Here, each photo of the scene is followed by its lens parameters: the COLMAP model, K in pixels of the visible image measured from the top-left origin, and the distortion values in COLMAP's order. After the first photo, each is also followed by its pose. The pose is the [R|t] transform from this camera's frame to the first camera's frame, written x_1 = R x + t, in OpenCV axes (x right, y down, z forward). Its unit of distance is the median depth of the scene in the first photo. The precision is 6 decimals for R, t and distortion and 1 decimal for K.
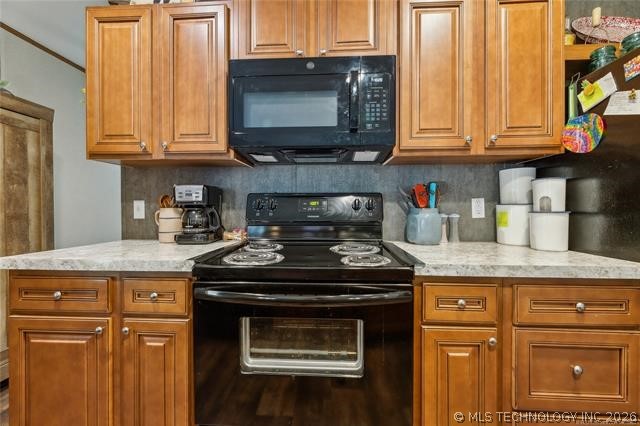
lens RADIAL K [[261.0, 0, 320.9], [0, 261.0, 208.5], [0, 0, 1]] dist [-0.001647, 0.000395]
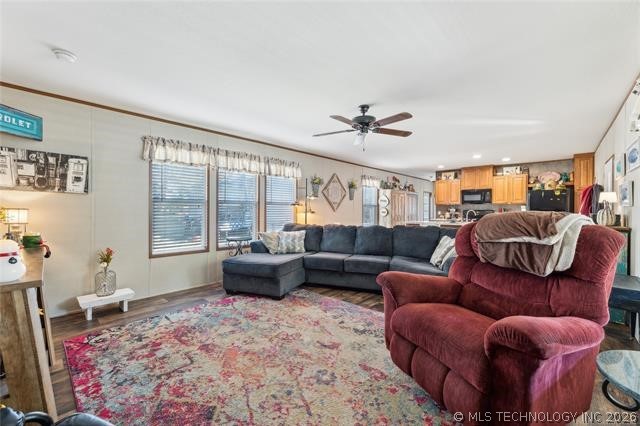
lens RADIAL K [[261.0, 0, 318.2], [0, 261.0, 212.1], [0, 0, 1]] dist [-0.001647, 0.000395]
pose [[0.769256, 0.009044, -0.638877, 0.981555], [-0.002647, 0.999936, 0.010968, -0.080320], [0.638935, -0.006746, 0.769231, -5.808032]]
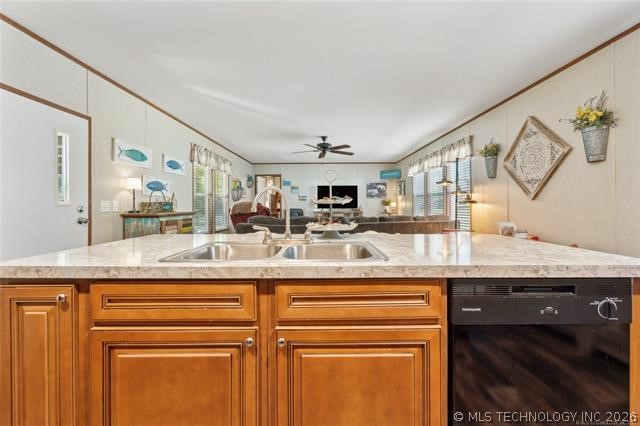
lens RADIAL K [[261.0, 0, 323.6], [0, 261.0, 206.3], [0, 0, 1]] dist [-0.001647, 0.000395]
pose [[-0.998054, 0.007806, -0.061872, -0.021918], [0.007700, 0.999968, 0.001949, 0.002618], [0.061885, 0.001469, -0.998082, 0.460861]]
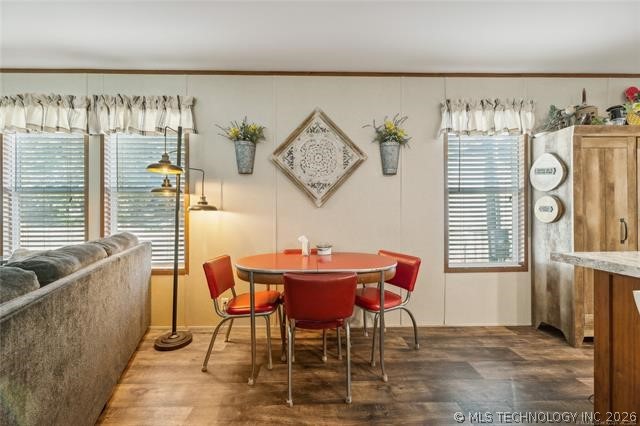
lens RADIAL K [[261.0, 0, 317.6], [0, 261.0, 210.5], [0, 0, 1]] dist [-0.001647, 0.000395]
pose [[0.079936, -0.002759, -0.996796, -0.047280], [0.004612, 0.999986, -0.002398, -0.005566], [0.996789, -0.004405, 0.079948, -1.882854]]
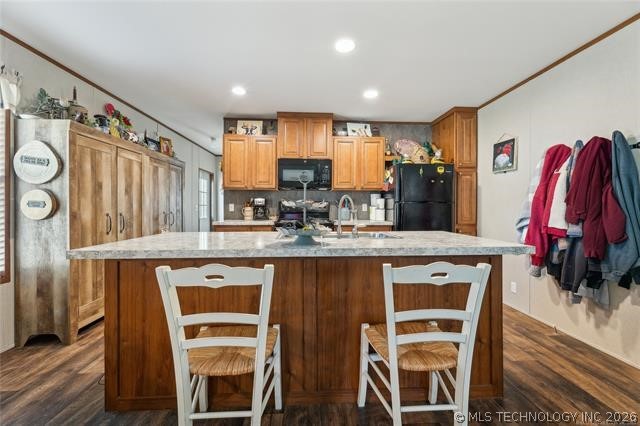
lens RADIAL K [[261.0, 0, 322.5], [0, 261.0, 208.6], [0, 0, 1]] dist [-0.001647, 0.000395]
pose [[0.992521, 0.003769, 0.122012, -0.194652], [-0.004418, 0.999977, 0.005055, -0.001719], [-0.121991, -0.005556, 0.992516, -1.940851]]
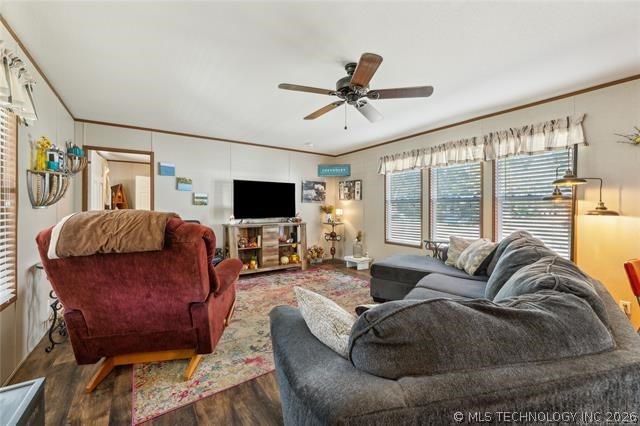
lens RADIAL K [[261.0, 0, 323.4], [0, 261.0, 206.0], [0, 0, 1]] dist [-0.001647, 0.000395]
pose [[-0.783511, -0.000879, -0.621378, 0.991122], [0.005877, 0.999944, -0.008825, -0.080037], [0.621351, -0.010566, -0.783461, -2.294337]]
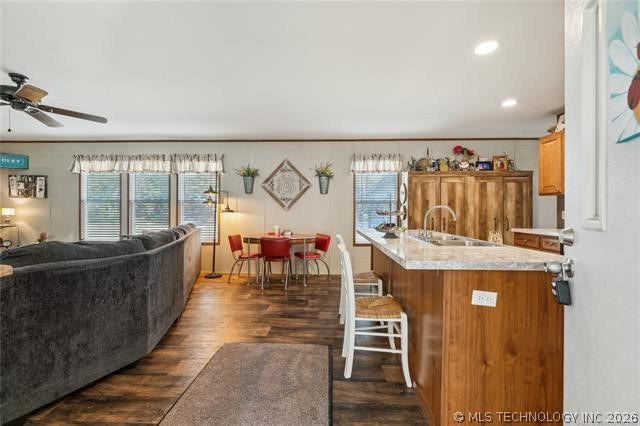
lens RADIAL K [[261.0, 0, 318.9], [0, 261.0, 214.9], [0, 0, 1]] dist [-0.001647, 0.000395]
pose [[0.020647, 0.014499, -0.999682, 1.761533], [-0.001777, 0.999894, 0.014466, -0.031552], [0.999785, 0.001478, 0.020670, -1.329003]]
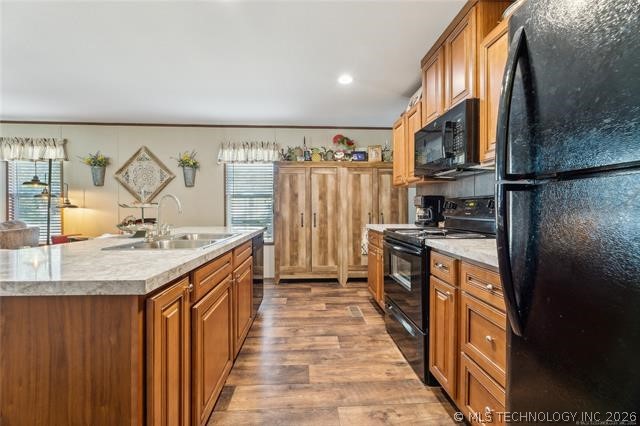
lens RADIAL K [[261.0, 0, 319.0], [0, 261.0, 210.1], [0, 0, 1]] dist [-0.001647, 0.000395]
pose [[0.115656, 0.004988, -0.993277, 1.445199], [0.002065, 0.999984, 0.005262, 0.001435], [0.993287, -0.002660, 0.115644, 0.044135]]
